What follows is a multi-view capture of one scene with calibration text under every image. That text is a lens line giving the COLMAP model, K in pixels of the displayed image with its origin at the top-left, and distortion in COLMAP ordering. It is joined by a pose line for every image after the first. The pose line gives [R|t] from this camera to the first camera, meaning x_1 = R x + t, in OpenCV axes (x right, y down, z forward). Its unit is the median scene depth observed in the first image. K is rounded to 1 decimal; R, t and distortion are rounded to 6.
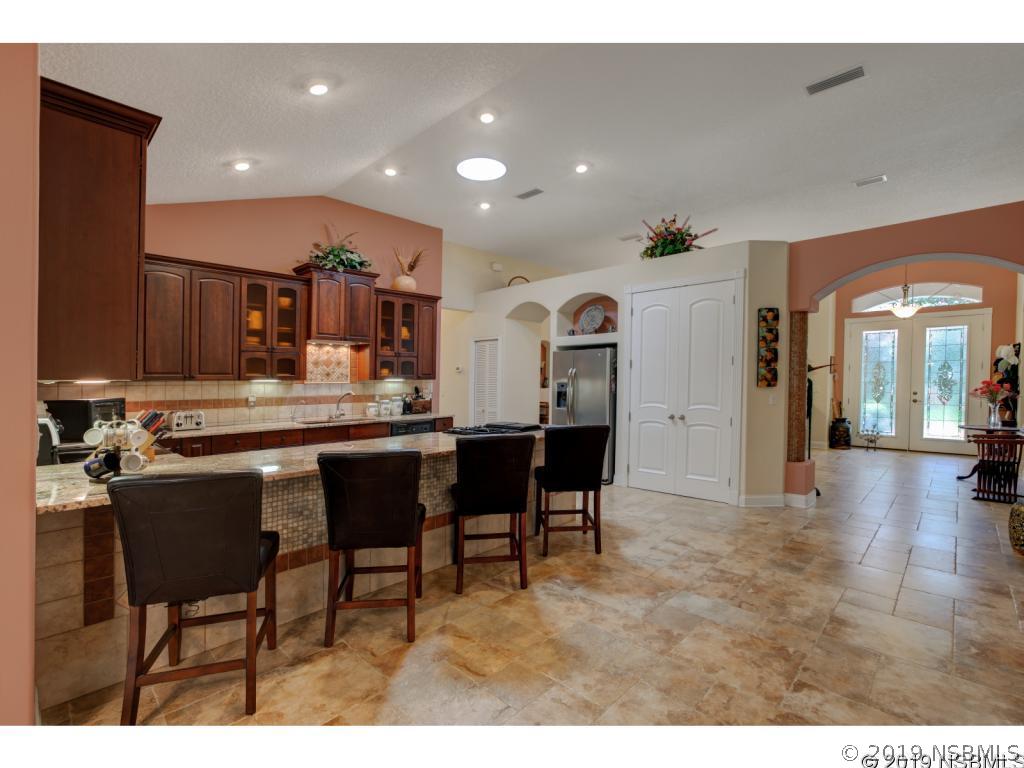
lens RADIAL K [[466.1, 0, 512.0], [0, 466.1, 384.0], [0, 0, 1]] dist [-0.038329, 0.021933]
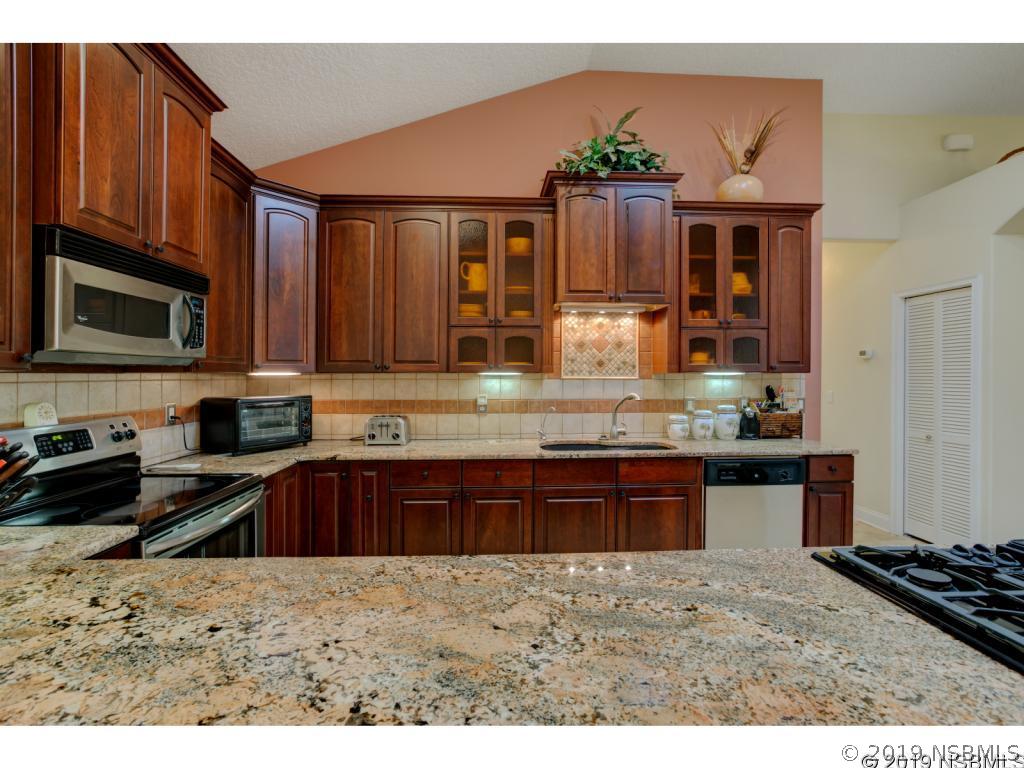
lens RADIAL K [[473.4, 0, 521.7], [0, 473.4, 368.1], [0, 0, 1]] dist [-0.036827, 0.001272]
pose [[0.729387, -0.005706, -0.684077, -0.055202], [-0.010324, 0.999760, -0.019346, -0.002098], [0.684023, 0.021173, 0.729153, 0.494726]]
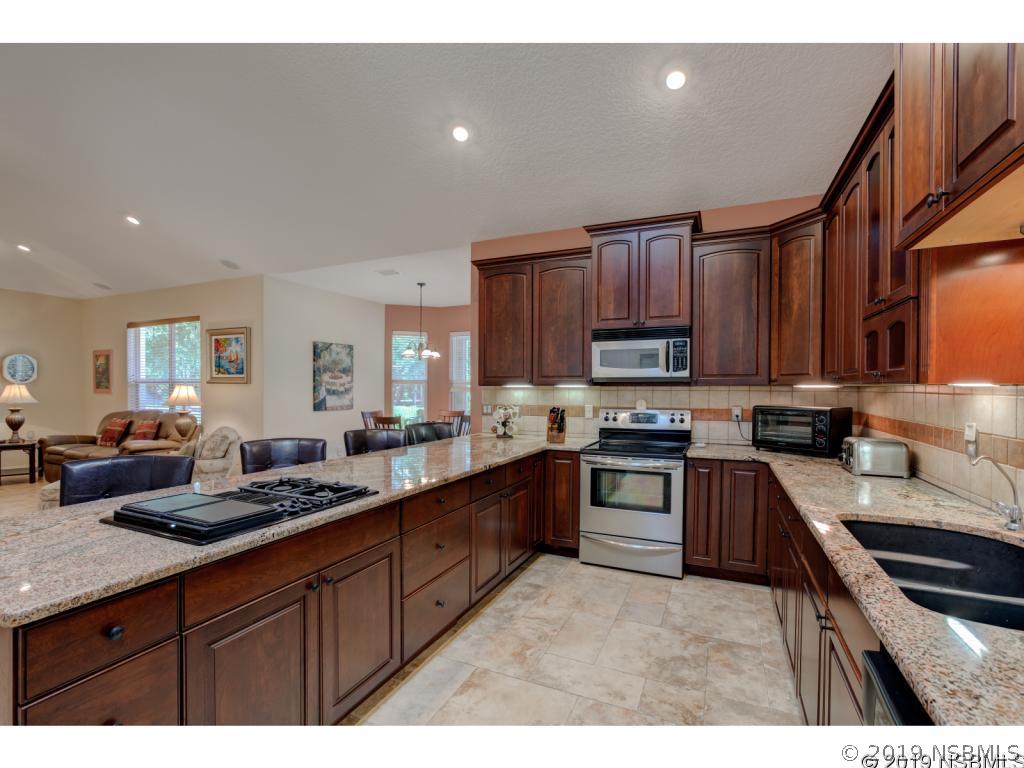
lens RADIAL K [[466.1, 0, 512.0], [0, 466.1, 384.0], [0, 0, 1]] dist [-0.038329, 0.021933]
pose [[-0.943691, 0.002475, -0.330819, -0.086414], [0.001024, 0.999989, 0.004561, -0.009013], [0.330826, 0.003966, -0.943683, 1.108722]]
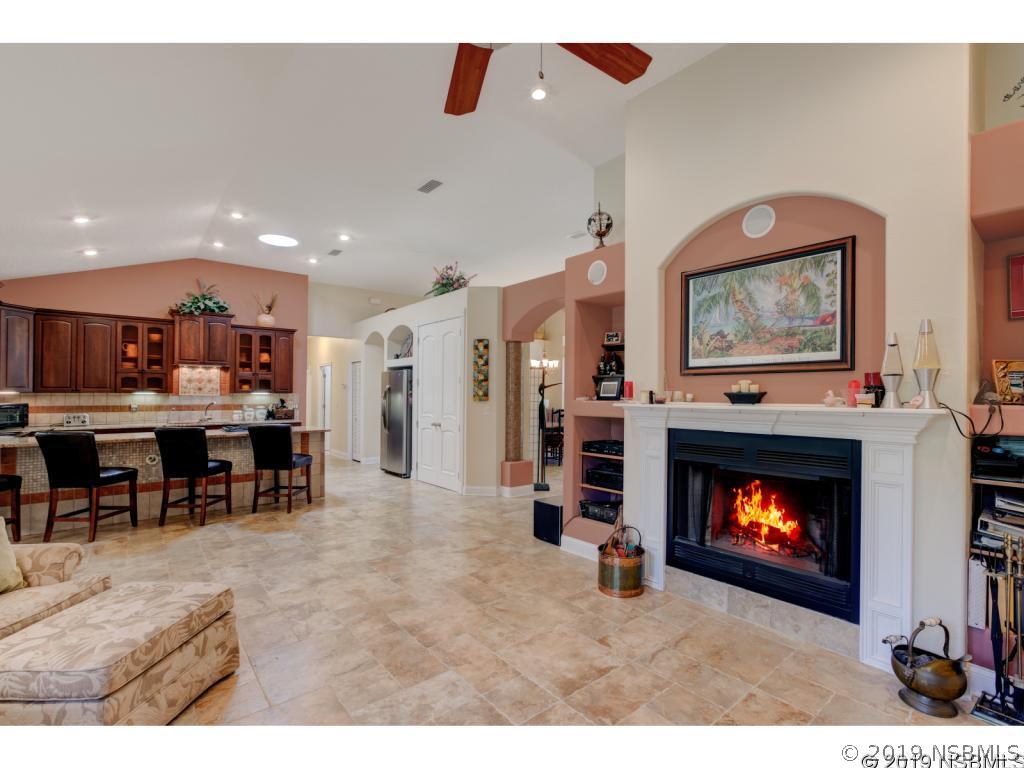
lens RADIAL K [[474.9, 0, 516.3], [0, 474.9, 393.6], [0, 0, 1]] dist [-0.039537, 0.021784]
pose [[0.992556, 0.007886, -0.121535, 0.699873], [-0.009202, 0.999905, -0.010271, -0.001411], [0.121442, 0.011313, 0.992534, -0.252060]]
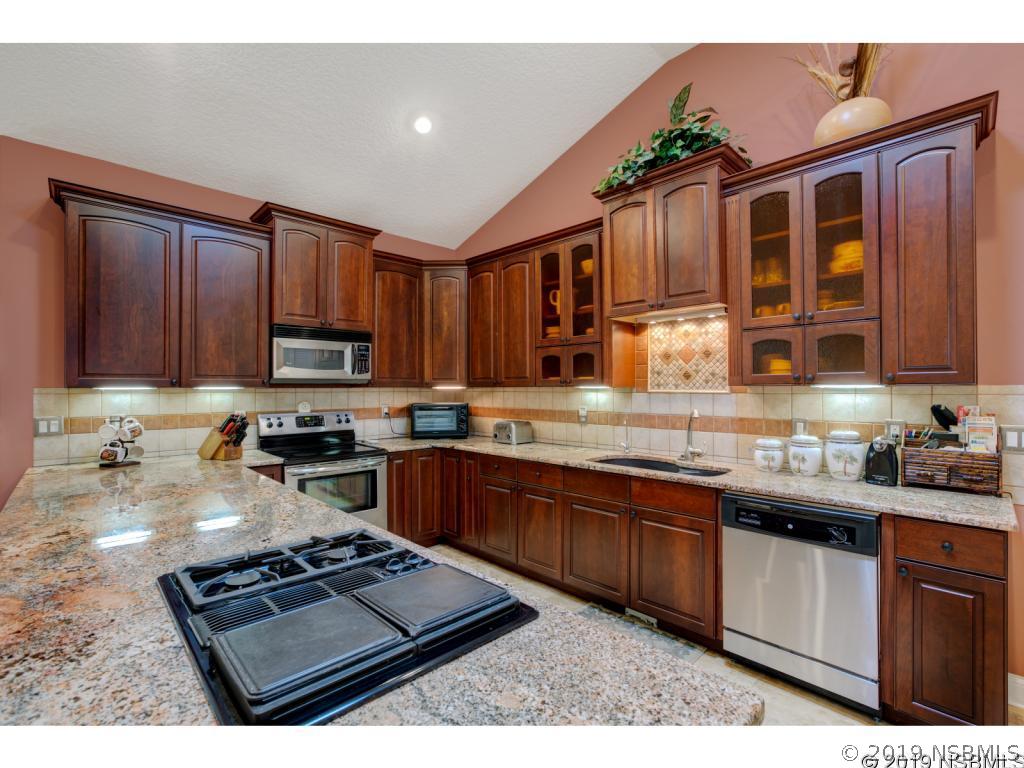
lens RADIAL K [[466.1, 0, 512.0], [0, 466.1, 384.0], [0, 0, 1]] dist [-0.038329, 0.021933]
pose [[-0.038006, -0.003799, -0.999270, 0.153308], [-0.007694, 0.999964, -0.003509, -0.007887], [0.999248, 0.007555, -0.038034, 0.830655]]
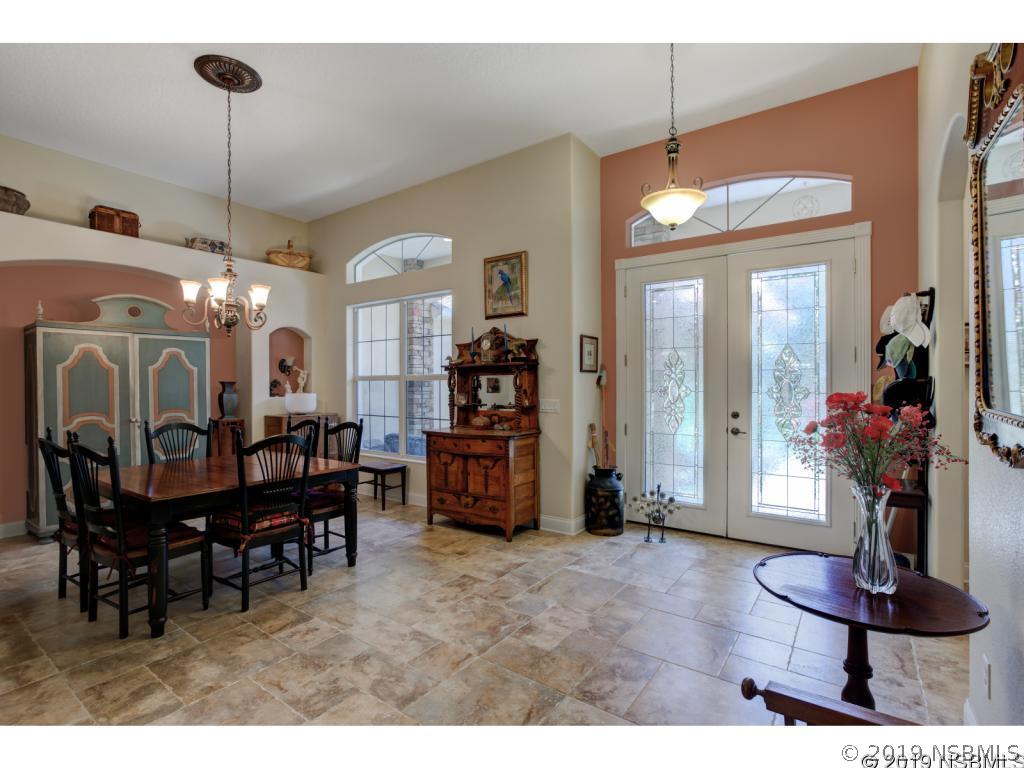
lens RADIAL K [[484.0, 0, 507.8], [0, 484.0, 379.8], [0, 0, 1]] dist [-0.042237, 0.000027]
pose [[0.990455, 0.002105, 0.137817, 0.856815], [-0.000207, 0.999905, -0.013785, -0.012591], [-0.137833, 0.013625, 0.990362, 0.809388]]
